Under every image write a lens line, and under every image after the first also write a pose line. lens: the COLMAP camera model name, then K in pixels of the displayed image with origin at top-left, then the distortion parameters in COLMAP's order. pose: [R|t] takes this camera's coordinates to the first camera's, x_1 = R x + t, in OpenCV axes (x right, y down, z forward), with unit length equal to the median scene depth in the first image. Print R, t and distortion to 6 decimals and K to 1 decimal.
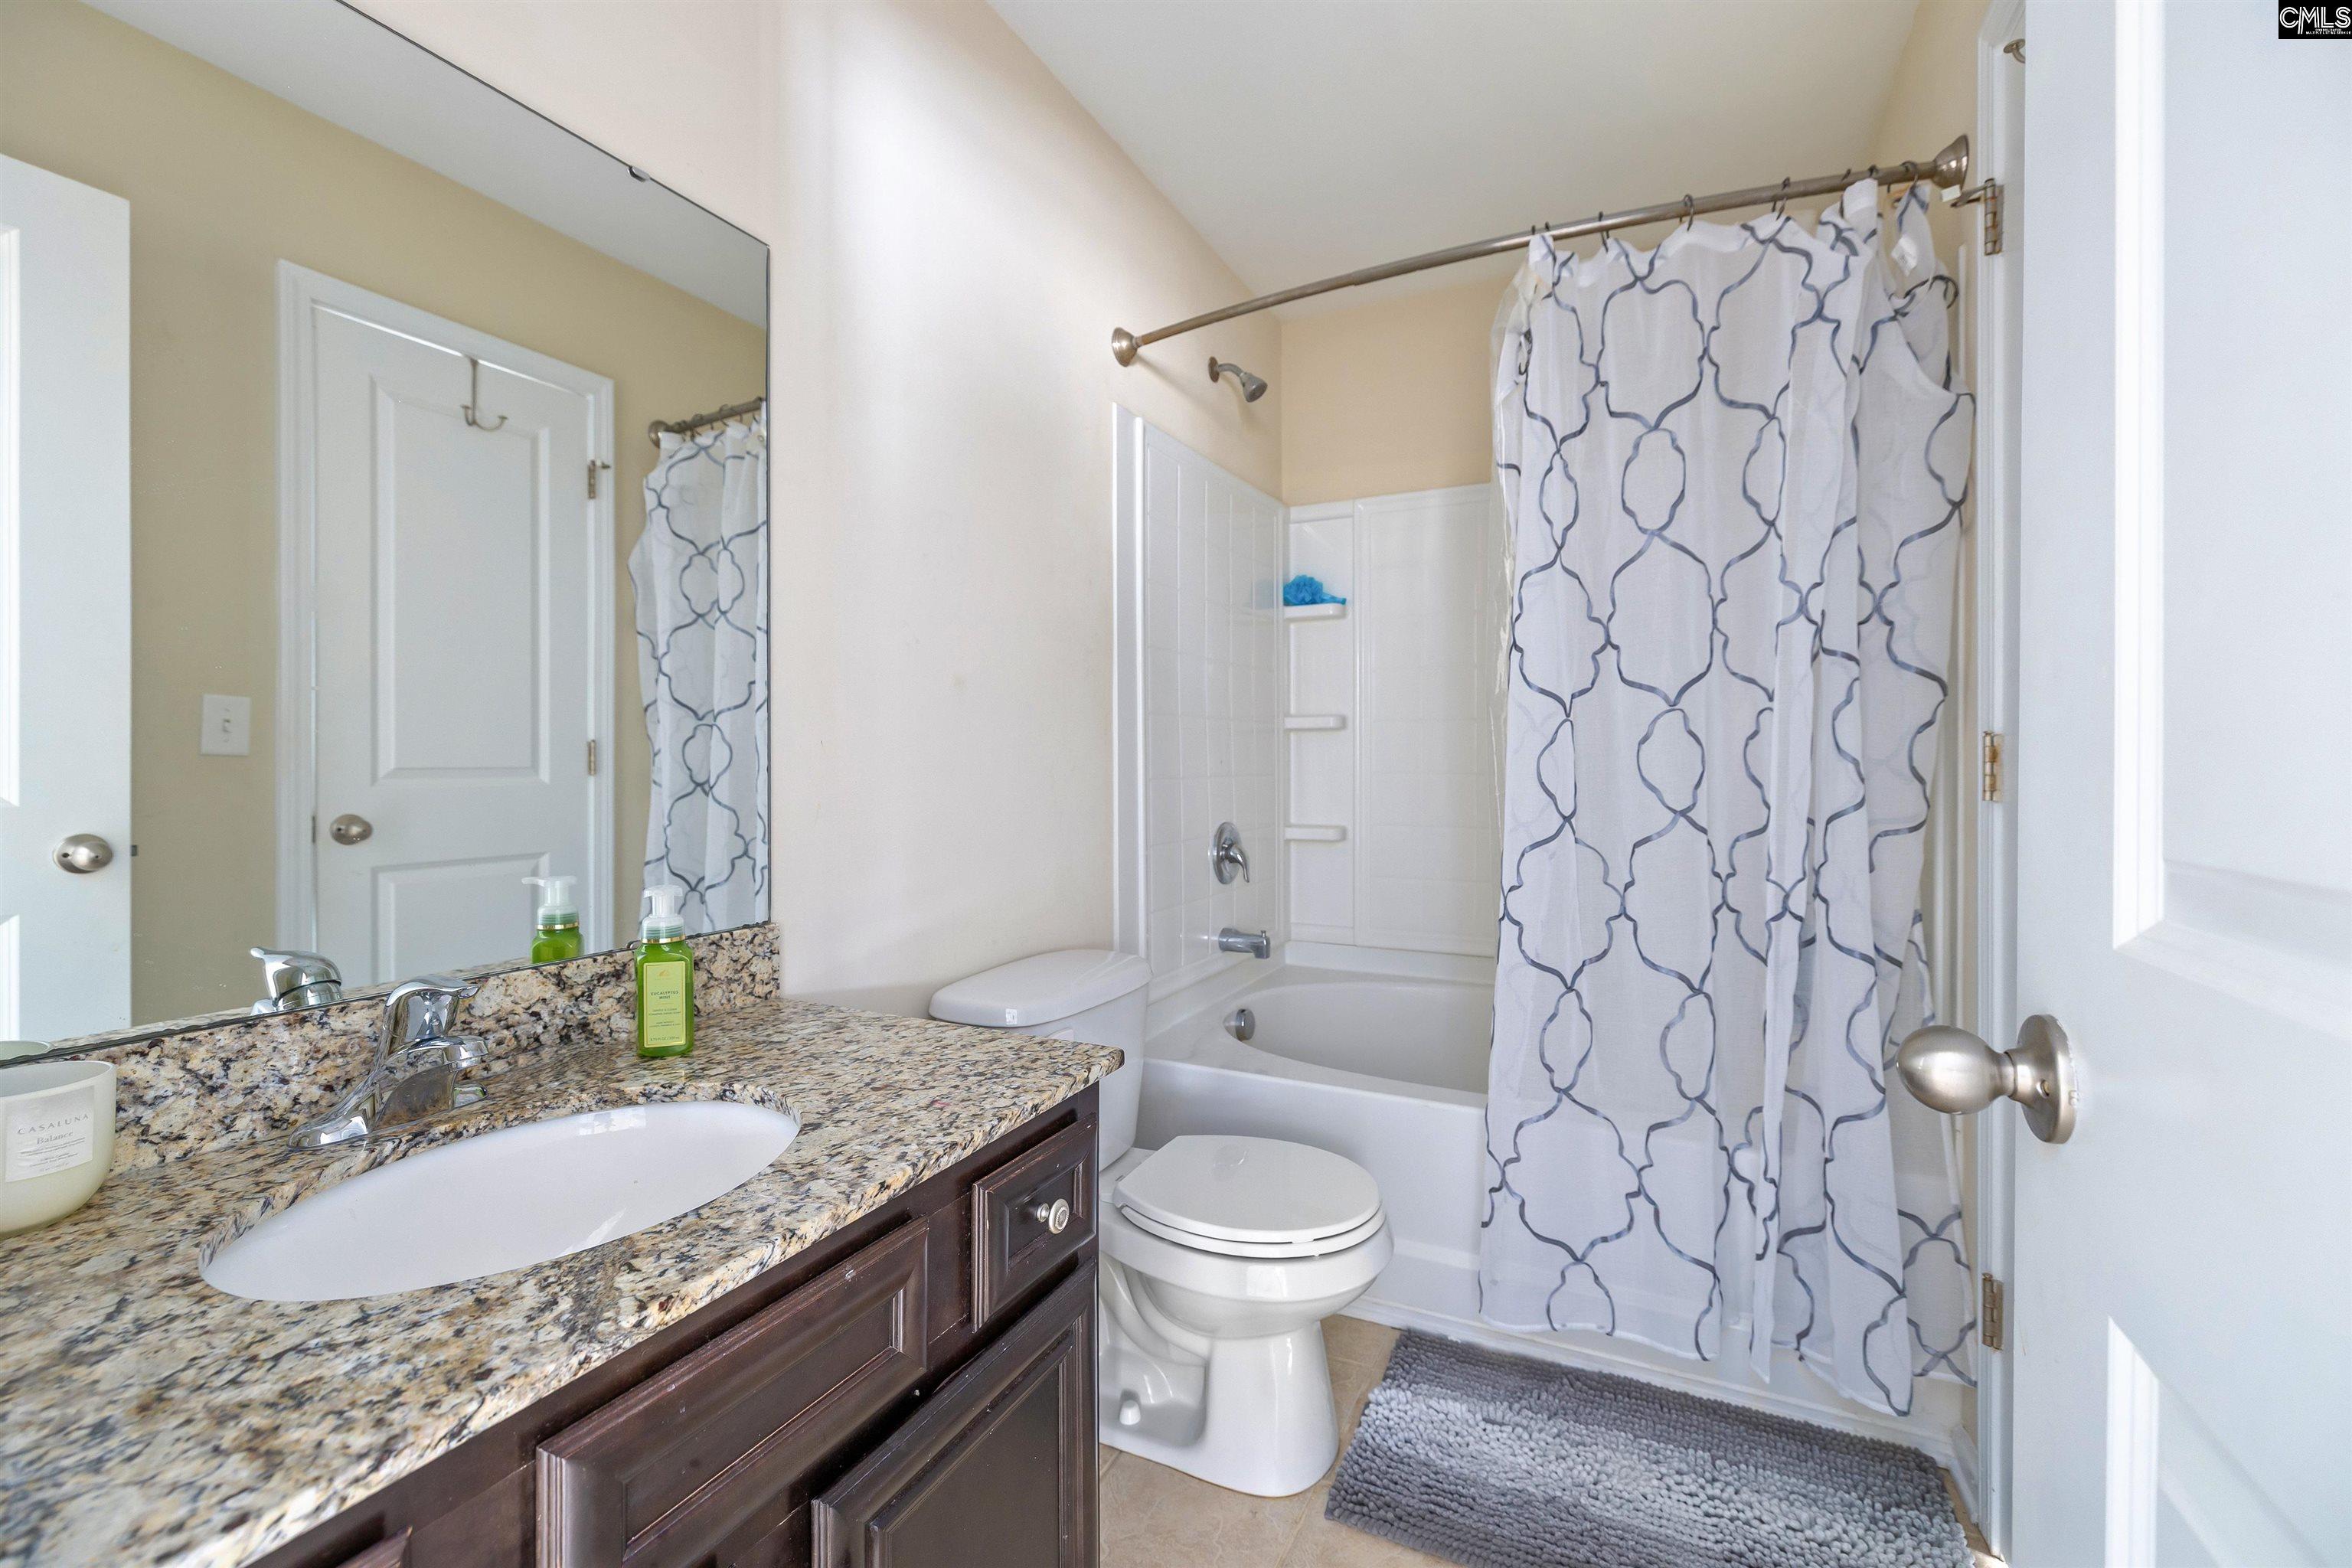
lens RADIAL K [[1000.7, 0, 1182.4], [0, 1000.7, 768.8], [0, 0, 1]] dist [-0.012088, 0.000262]
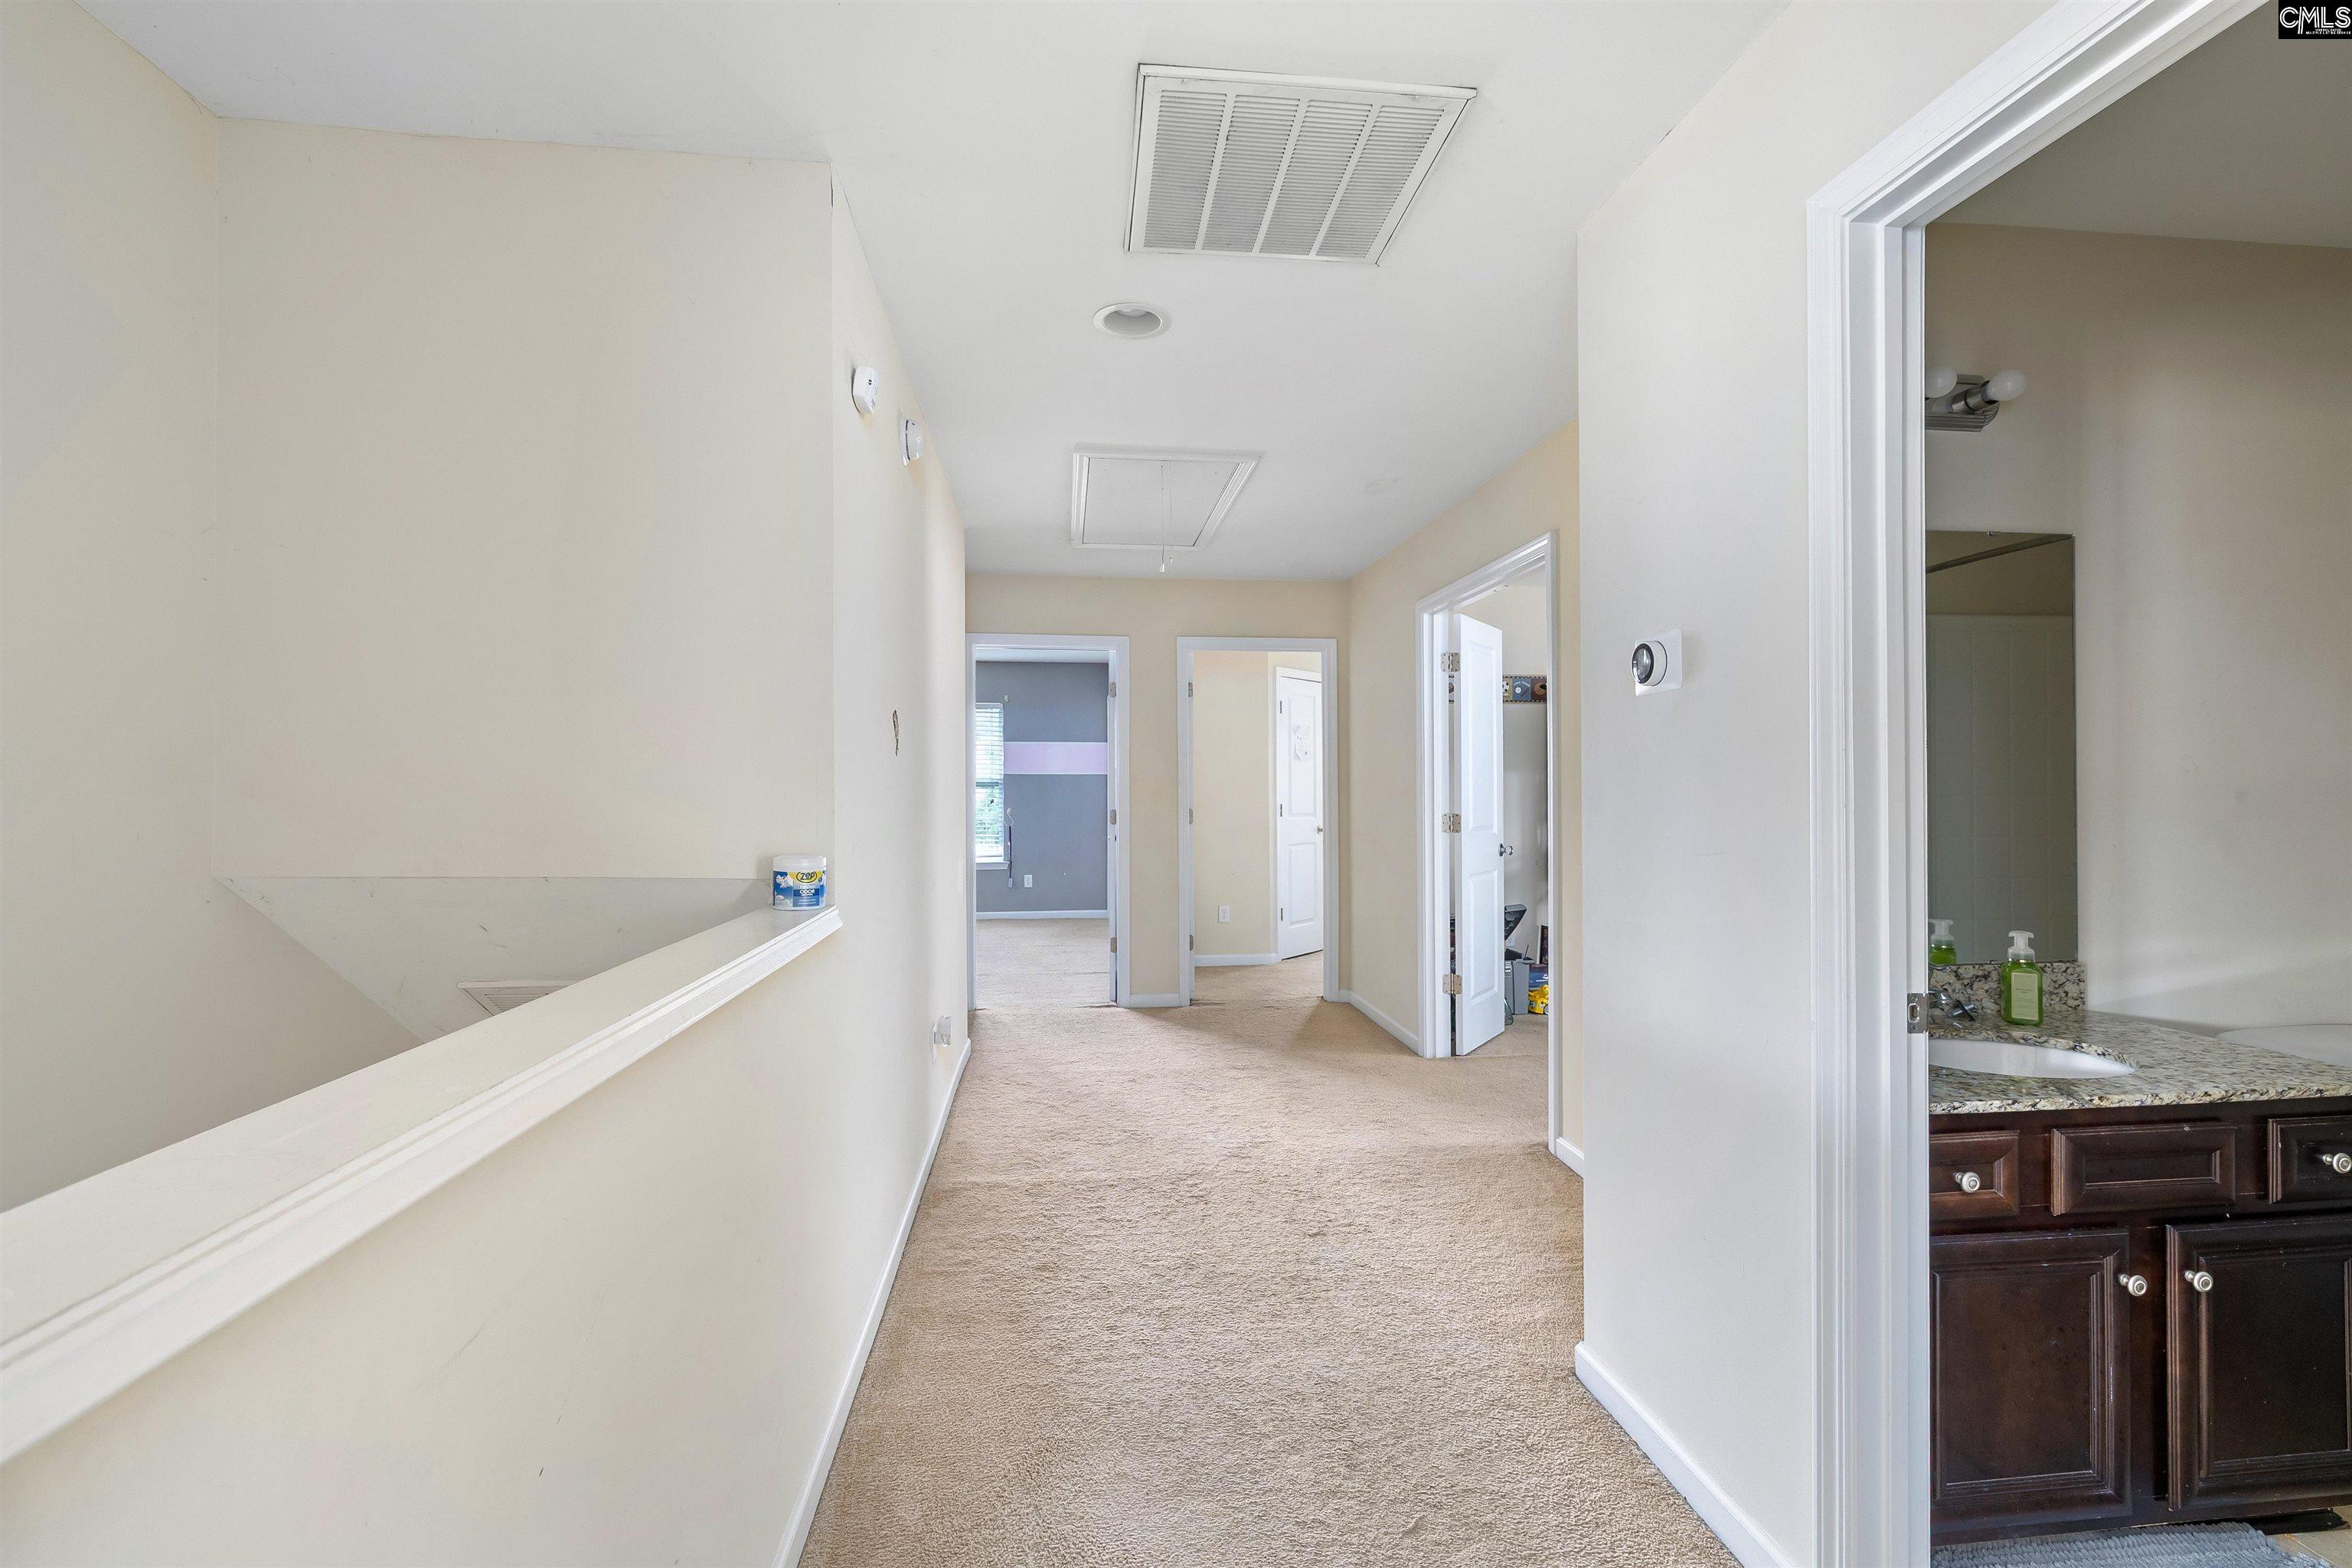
lens RADIAL K [[1000.7, 0, 1167.9], [0, 1000.7, 781.9], [0, 0, 1]] dist [-0.012088, 0.000262]
pose [[0.515425, -0.010312, -0.856872, 0.263887], [-0.004041, 0.999887, -0.014464, -0.140415], [0.856925, 0.010918, 0.515326, -1.447827]]
